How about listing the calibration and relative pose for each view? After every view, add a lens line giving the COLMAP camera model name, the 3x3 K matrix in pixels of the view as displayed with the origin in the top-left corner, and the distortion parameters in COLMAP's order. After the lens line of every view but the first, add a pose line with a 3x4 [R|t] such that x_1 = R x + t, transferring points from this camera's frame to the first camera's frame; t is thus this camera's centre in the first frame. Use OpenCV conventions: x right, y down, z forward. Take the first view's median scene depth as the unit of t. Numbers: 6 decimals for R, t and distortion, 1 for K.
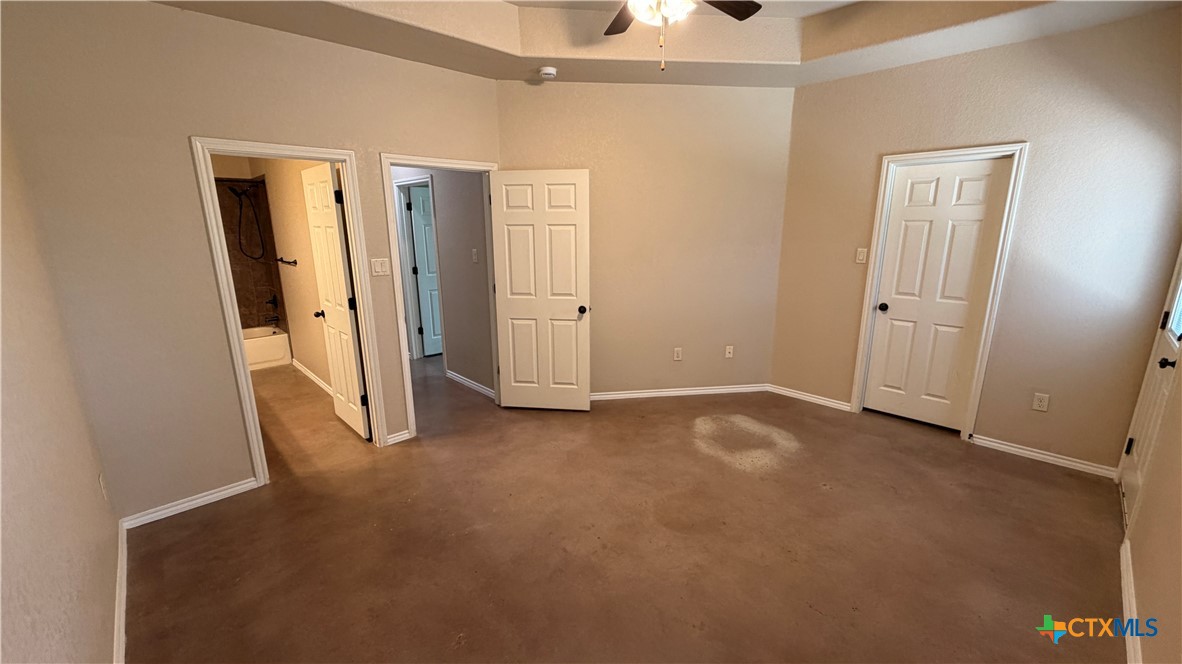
lens RADIAL K [[472.0, 0, 587.7], [0, 472.0, 333.4], [0, 0, 1]] dist [0.002532, -0.000065]
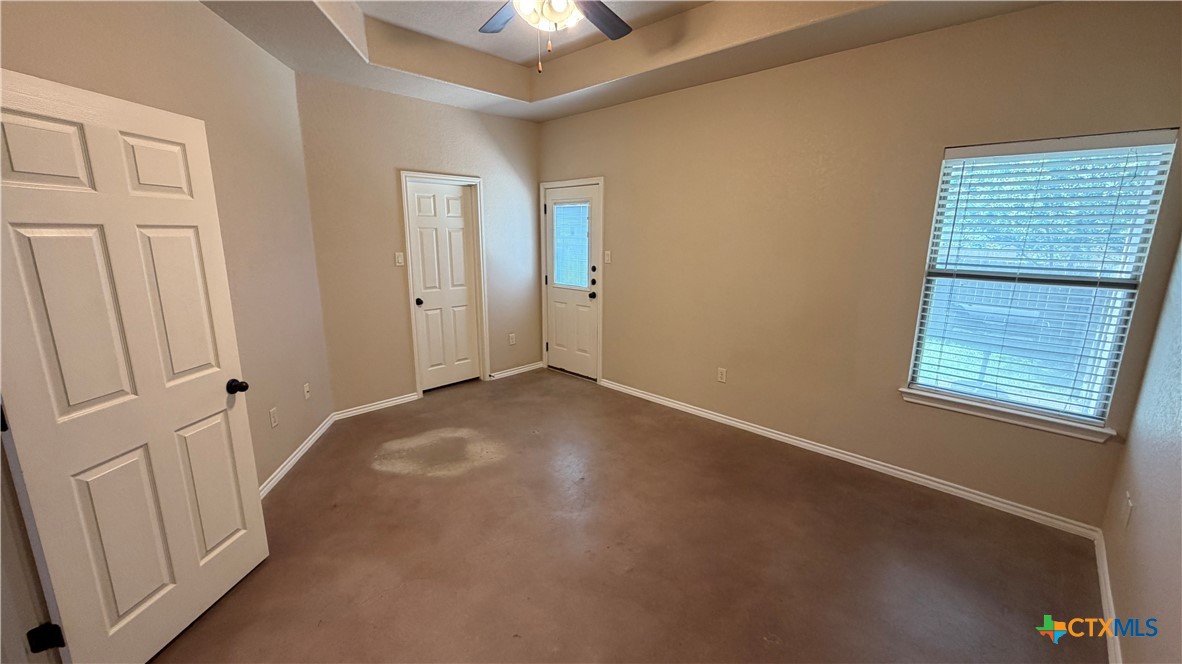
lens RADIAL K [[472.0, 0, 587.7], [0, 472.0, 333.4], [0, 0, 1]] dist [0.002532, -0.000065]
pose [[-0.035067, -0.205494, 0.978030, -0.575417], [0.220741, 0.952869, 0.208122, -0.139512], [-0.974702, 0.223189, 0.011947, 0.634033]]
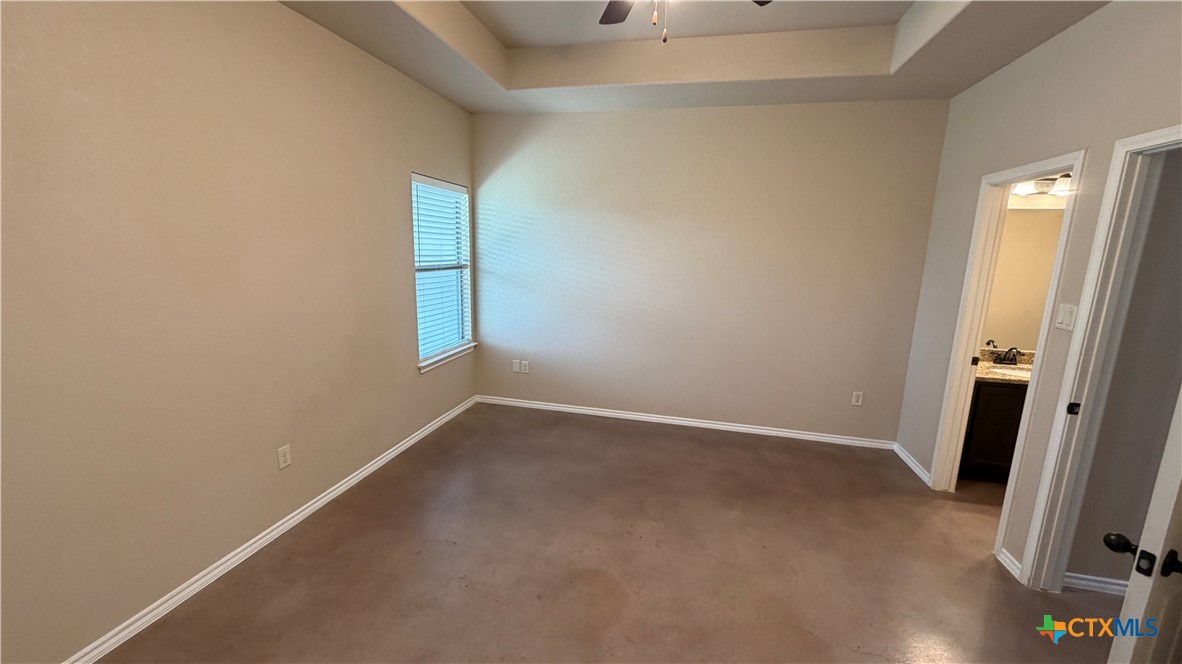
lens RADIAL K [[472.0, 0, 587.7], [0, 472.0, 333.4], [0, 0, 1]] dist [0.002532, -0.000065]
pose [[-0.840507, 0.086301, -0.534883, 0.442632], [-0.143428, 0.916570, 0.373266, -0.247007], [0.522471, 0.390450, -0.758006, 1.063345]]
